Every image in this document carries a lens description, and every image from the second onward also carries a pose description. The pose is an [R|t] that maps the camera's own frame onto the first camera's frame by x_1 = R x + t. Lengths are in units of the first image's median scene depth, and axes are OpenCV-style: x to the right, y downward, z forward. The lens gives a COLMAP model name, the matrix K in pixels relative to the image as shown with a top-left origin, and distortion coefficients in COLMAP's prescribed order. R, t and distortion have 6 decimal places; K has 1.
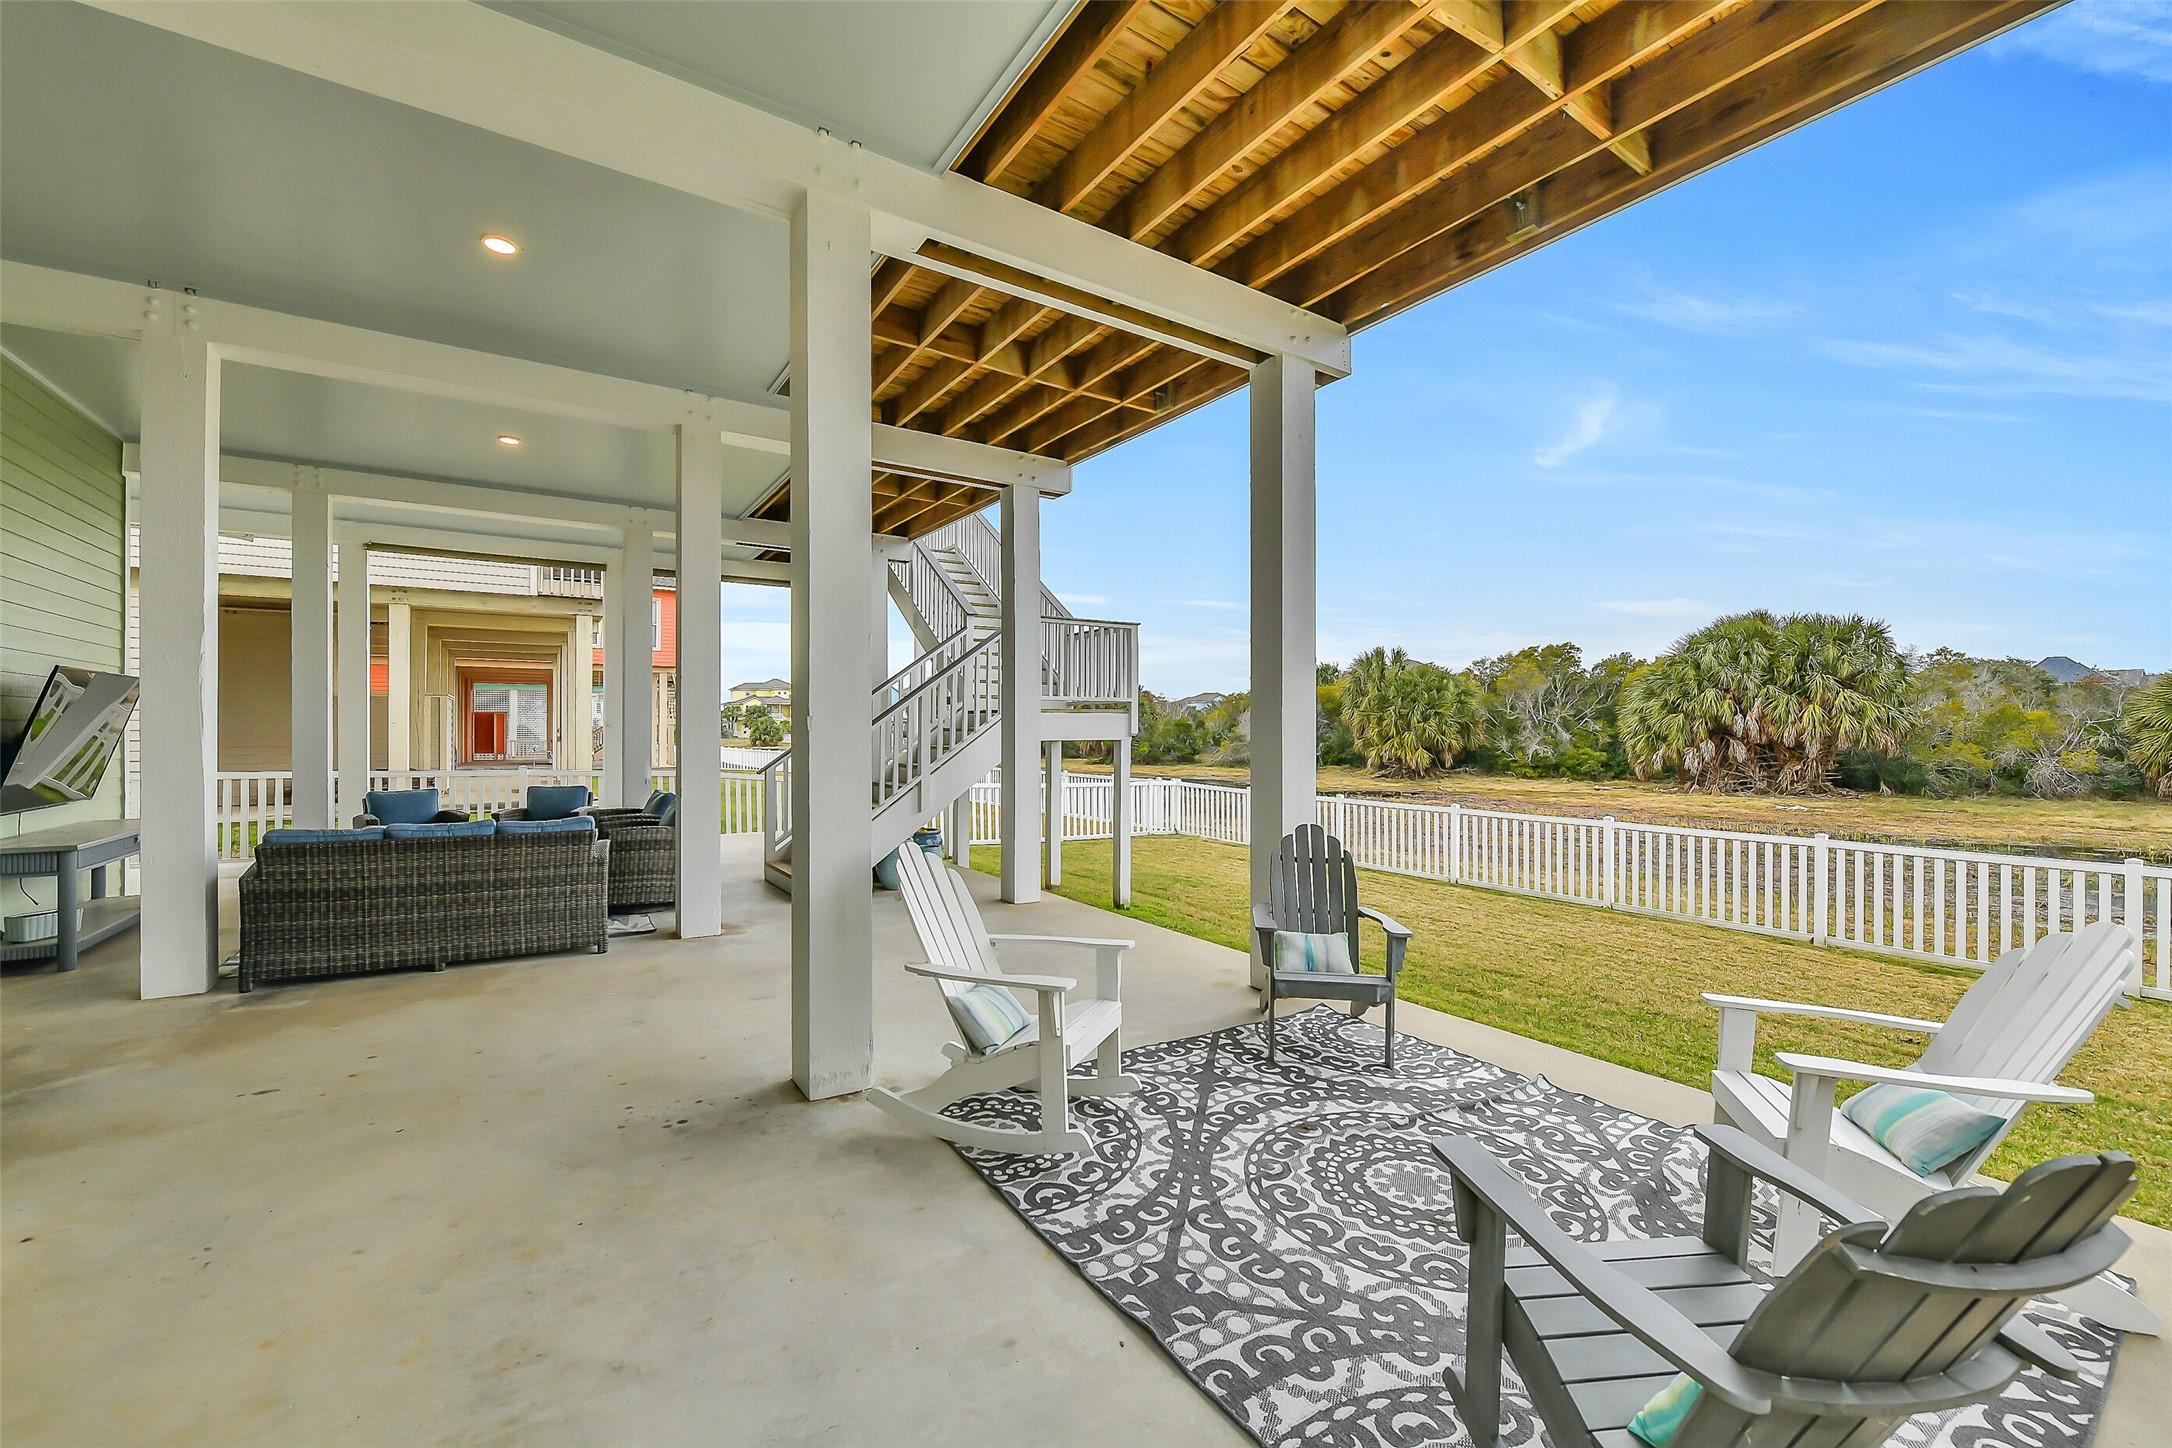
lens RADIAL K [[862.8, 0, 1089.6], [0, 862.8, 729.3], [0, 0, 1]] dist [-0.008830, -0.000007]
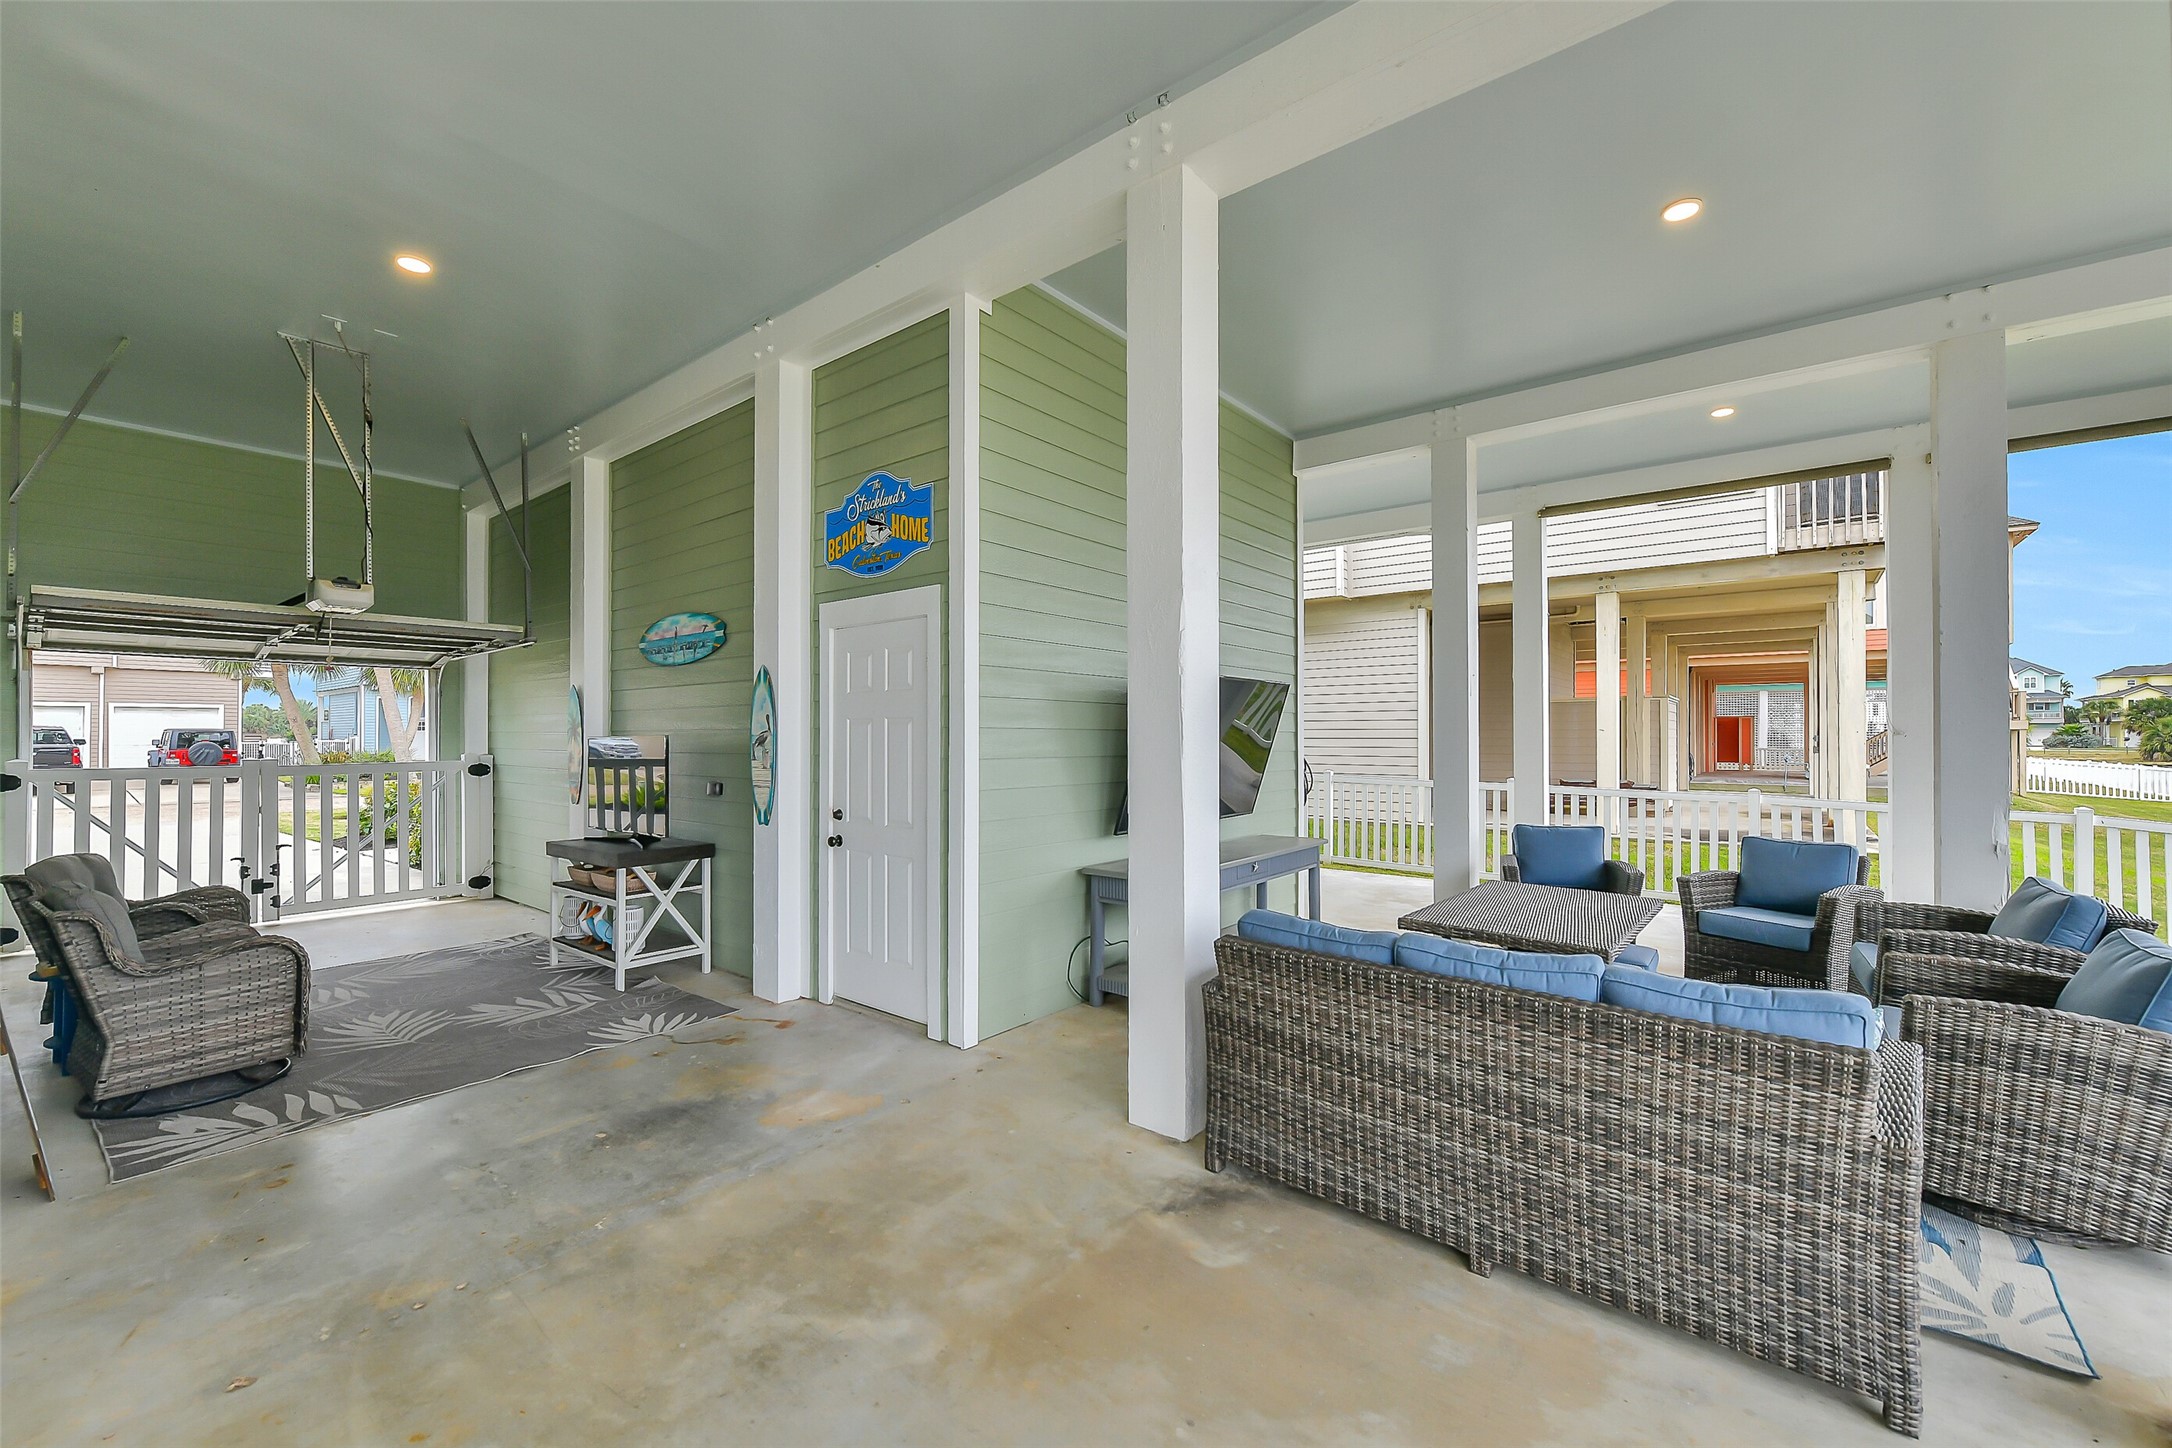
lens RADIAL K [[862.8, 0, 1089.6], [0, 862.8, 729.3], [0, 0, 1]] dist [-0.008830, -0.000007]
pose [[0.304738, -0.006396, -0.952415, -0.161517], [0.000208, 0.999978, -0.006649, -0.003082], [0.952436, 0.001829, 0.304733, 0.279867]]
